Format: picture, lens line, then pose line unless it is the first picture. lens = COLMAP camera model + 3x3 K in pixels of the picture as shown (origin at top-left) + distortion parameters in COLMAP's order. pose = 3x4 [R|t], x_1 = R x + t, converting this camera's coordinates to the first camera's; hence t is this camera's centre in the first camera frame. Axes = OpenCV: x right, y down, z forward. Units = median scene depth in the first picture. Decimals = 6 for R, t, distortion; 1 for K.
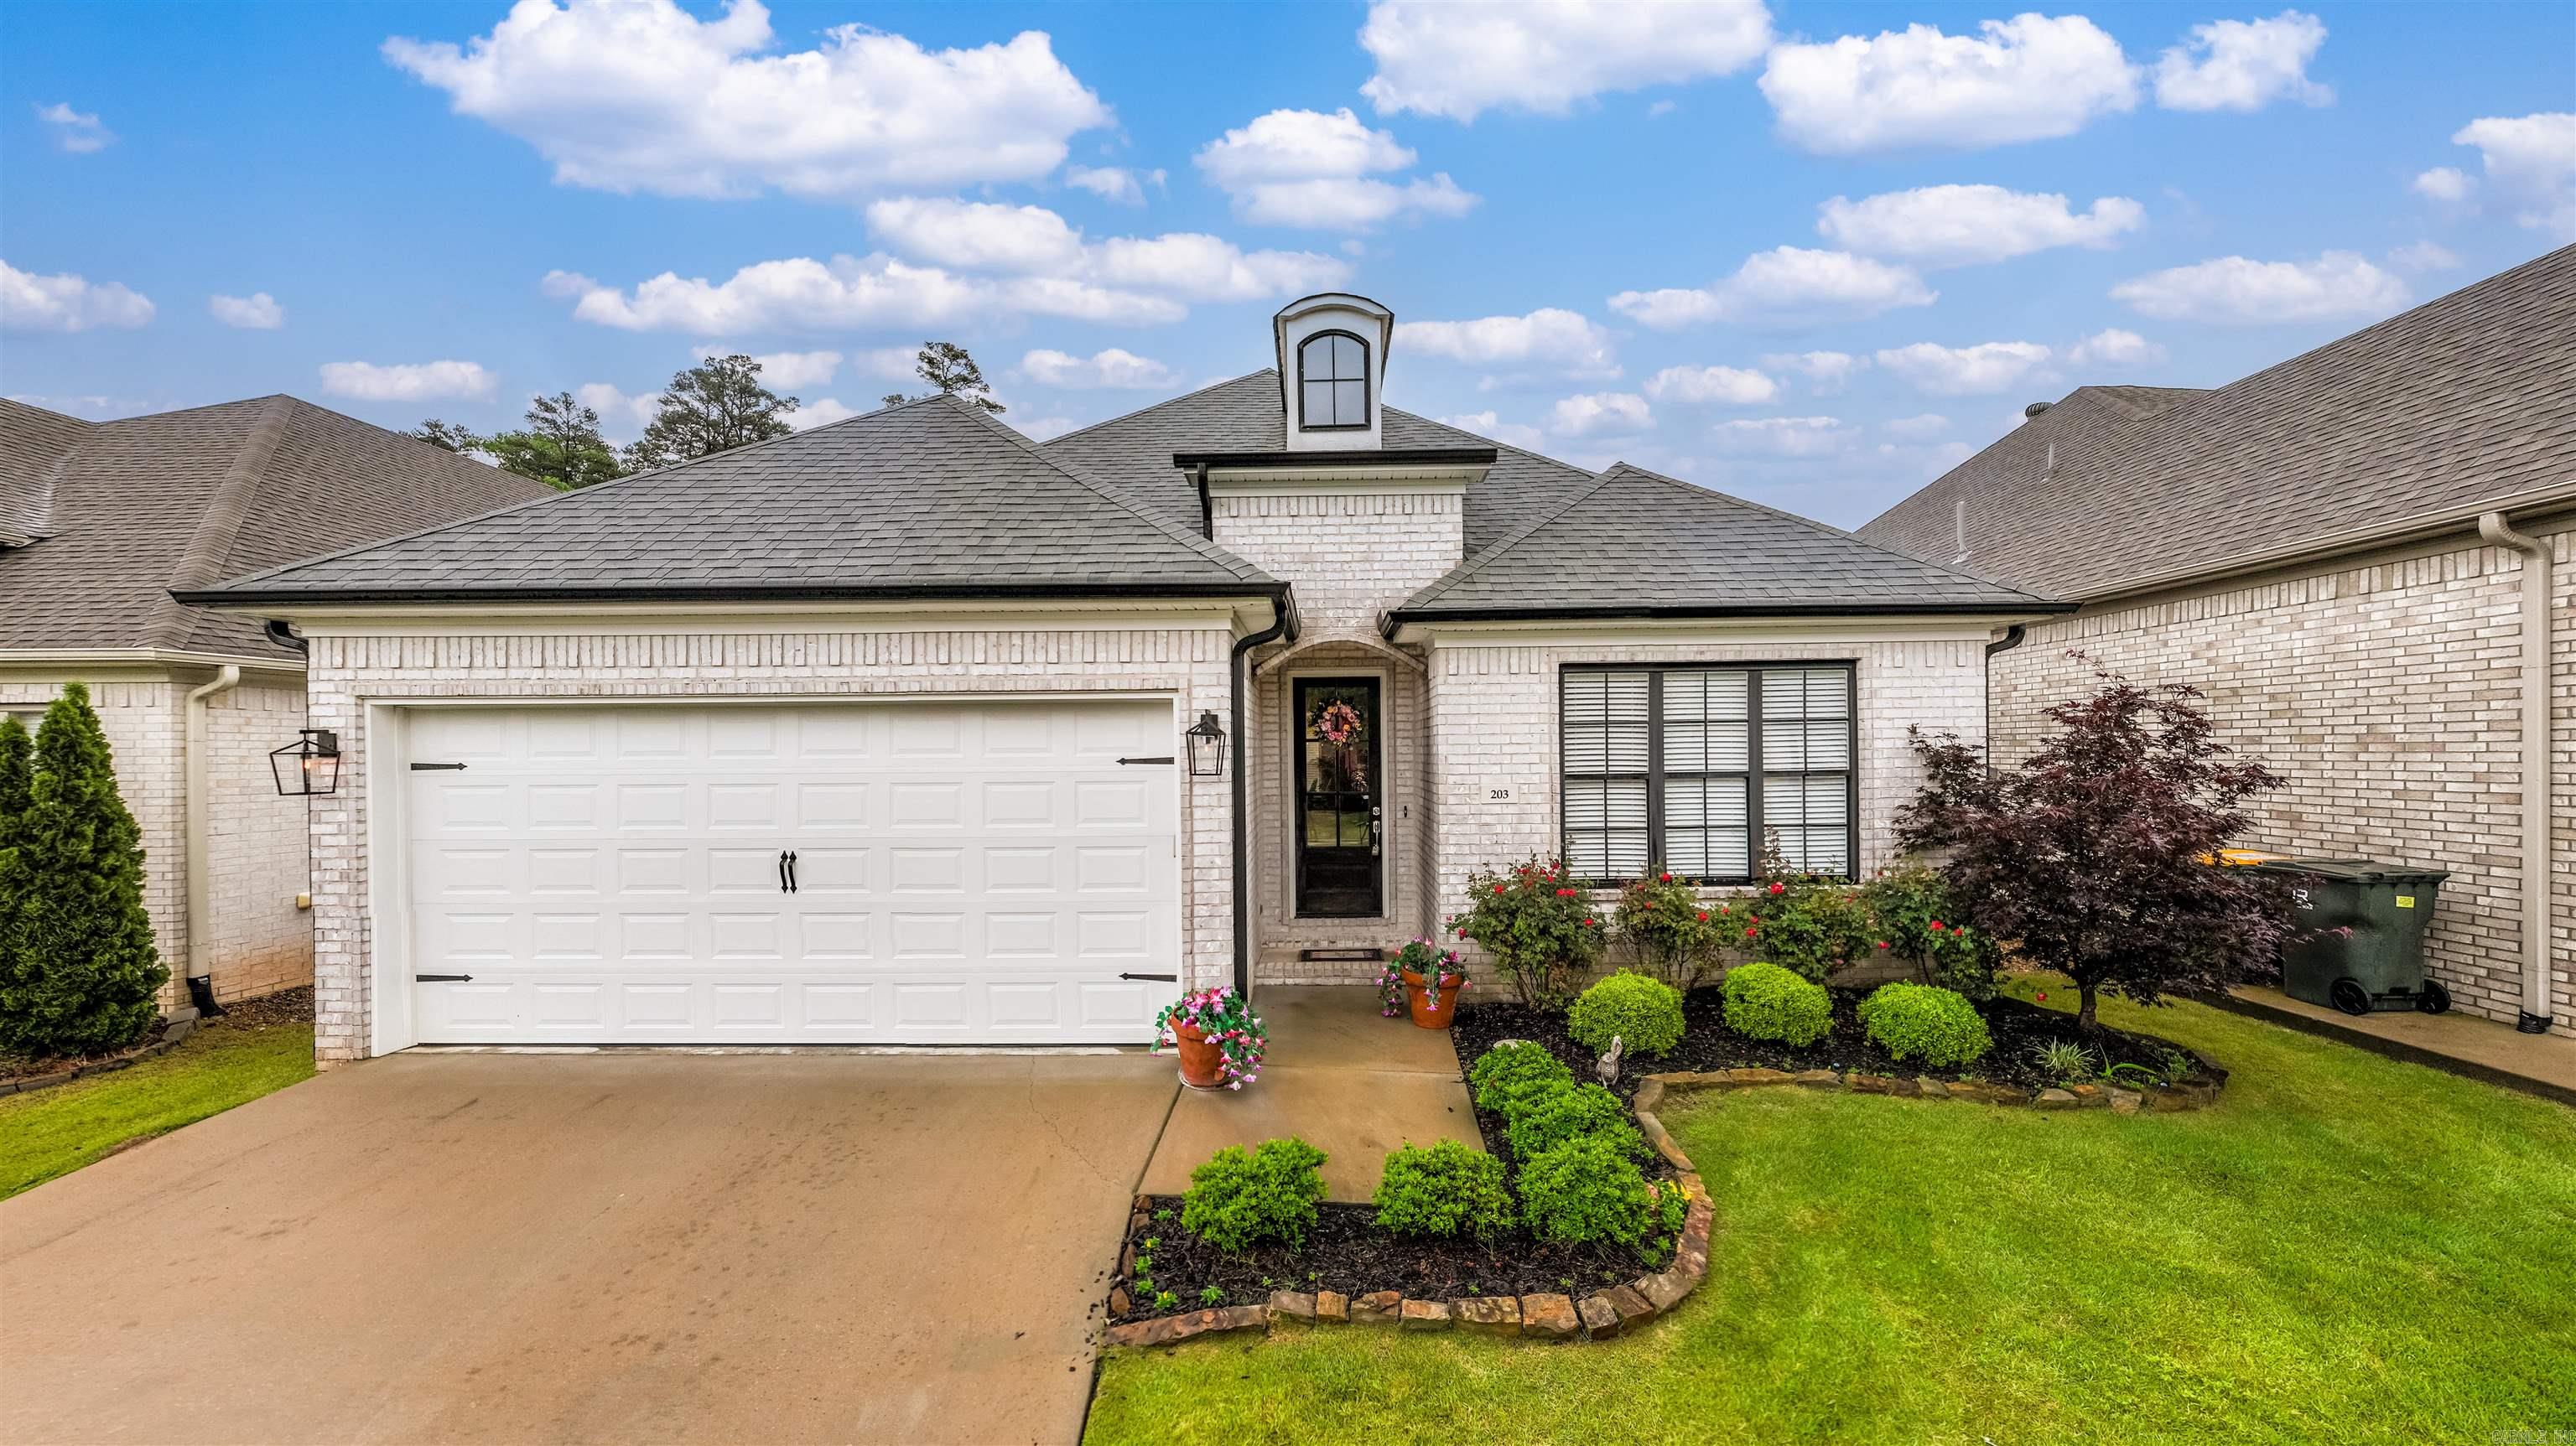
lens RADIAL K [[898.5, 0, 1295.8], [0, 898.5, 764.5], [0, 0, 1]] dist [-0.007997, -0.000269]
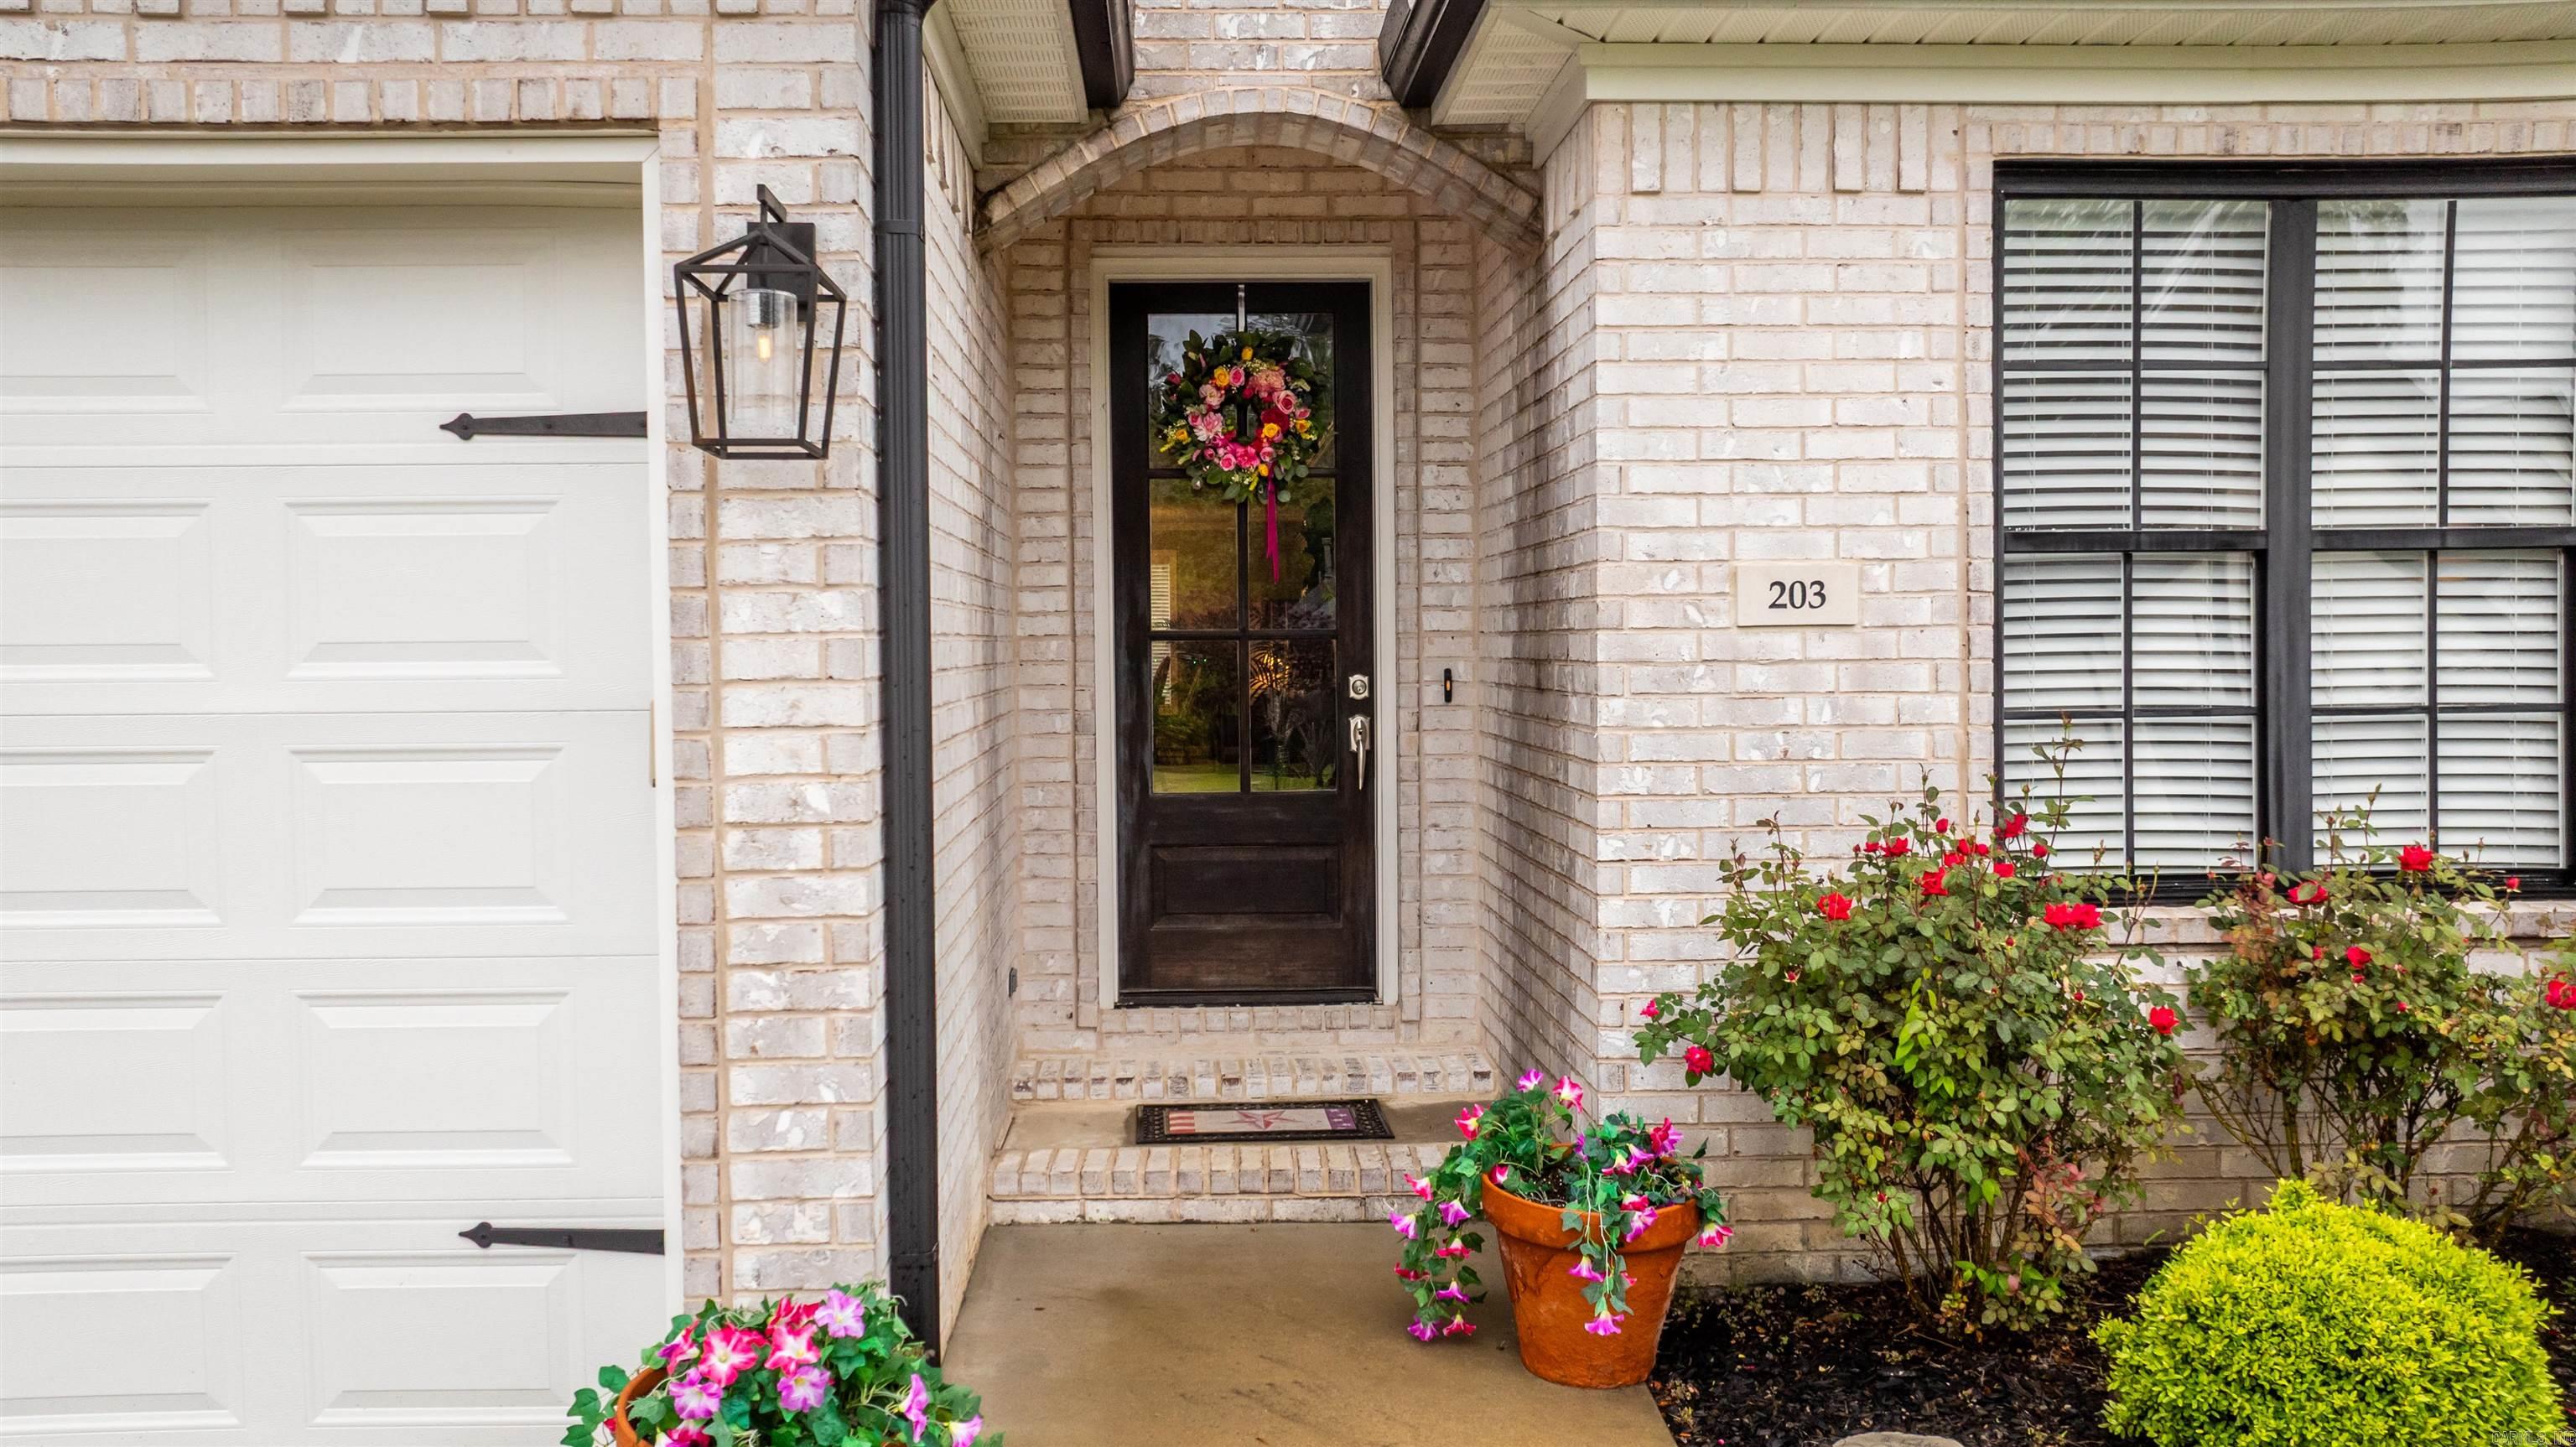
lens RADIAL K [[1905.5, 0, 1217.3], [0, 1905.5, 708.8], [0, 0, 1]] dist [-0.012953, -0.003787]
pose [[0.998571, -0.000292, 0.053438, -0.001241], [-0.000693, 0.999830, 0.018404, 0.059882], [-0.053435, -0.018415, 0.998402, 0.374266]]
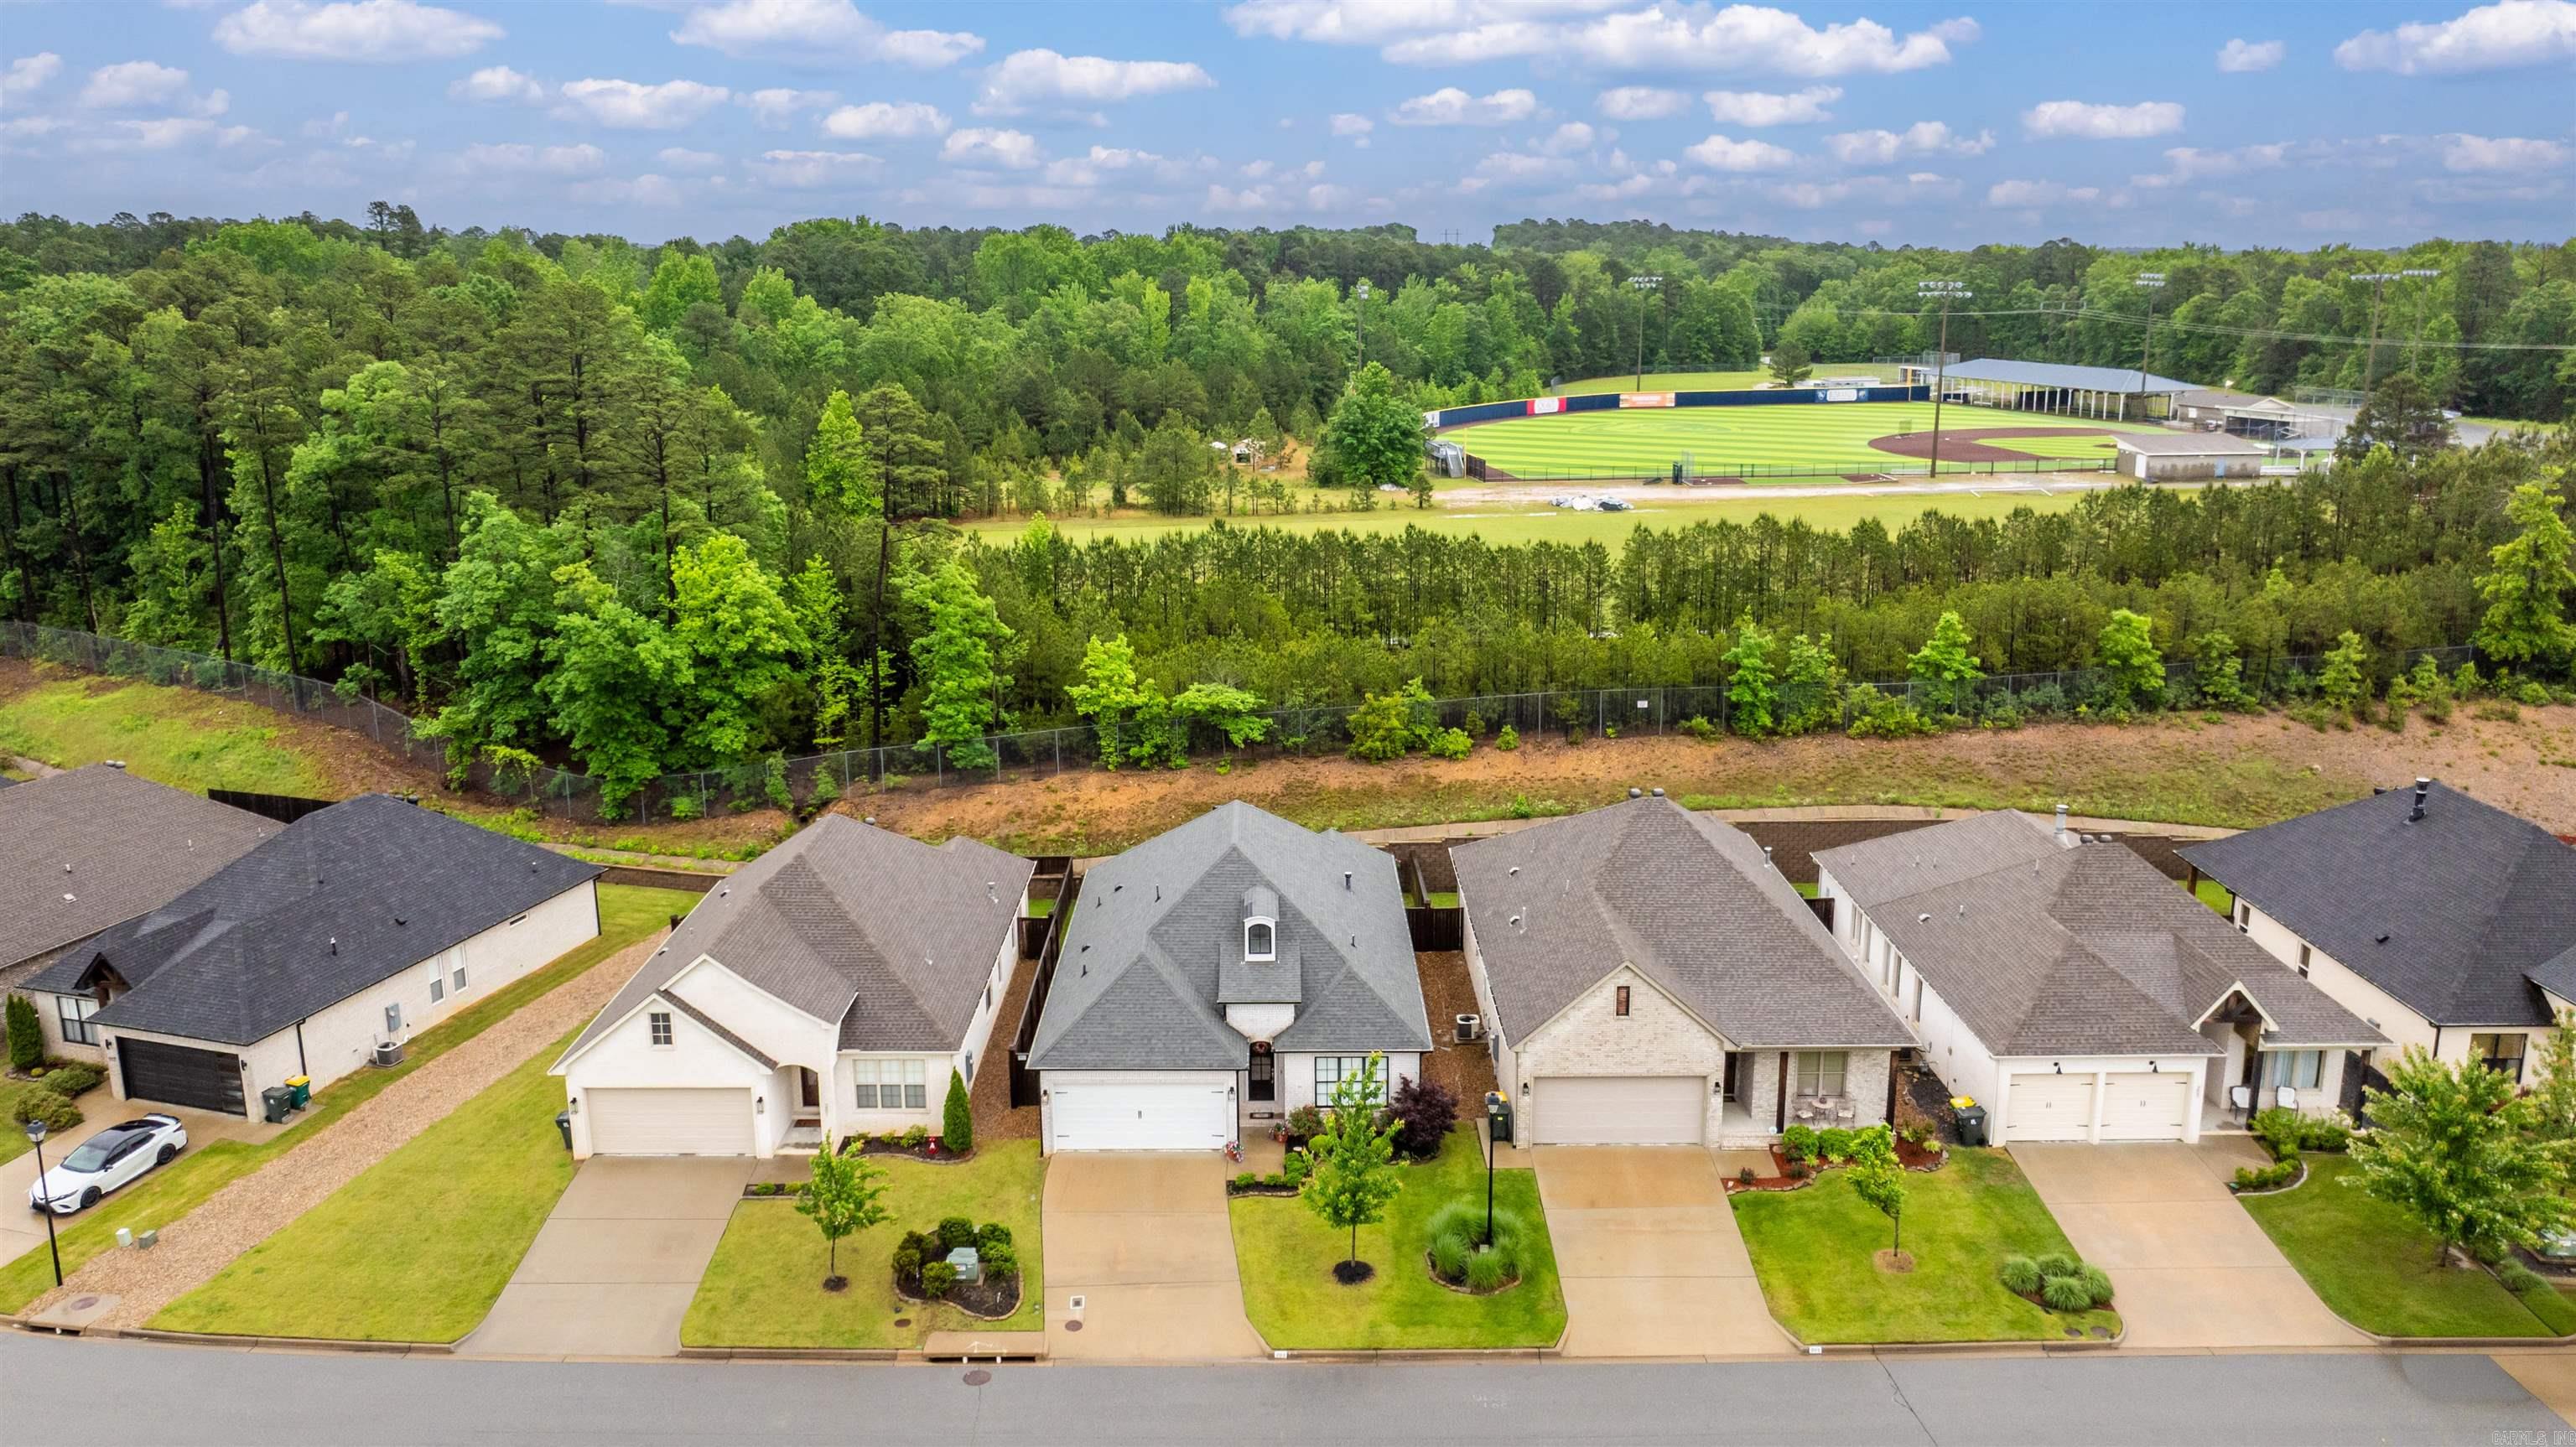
lens RADIAL K [[1905.5, 0, 1217.3], [0, 1905.5, 708.8], [0, 0, 1]] dist [-0.012953, -0.003787]
pose [[0.999985, -0.005438, 0.000834, -0.142122], [0.005124, 0.975799, 0.218611, -3.517945], [-0.002003, -0.218604, 0.975812, -7.018590]]
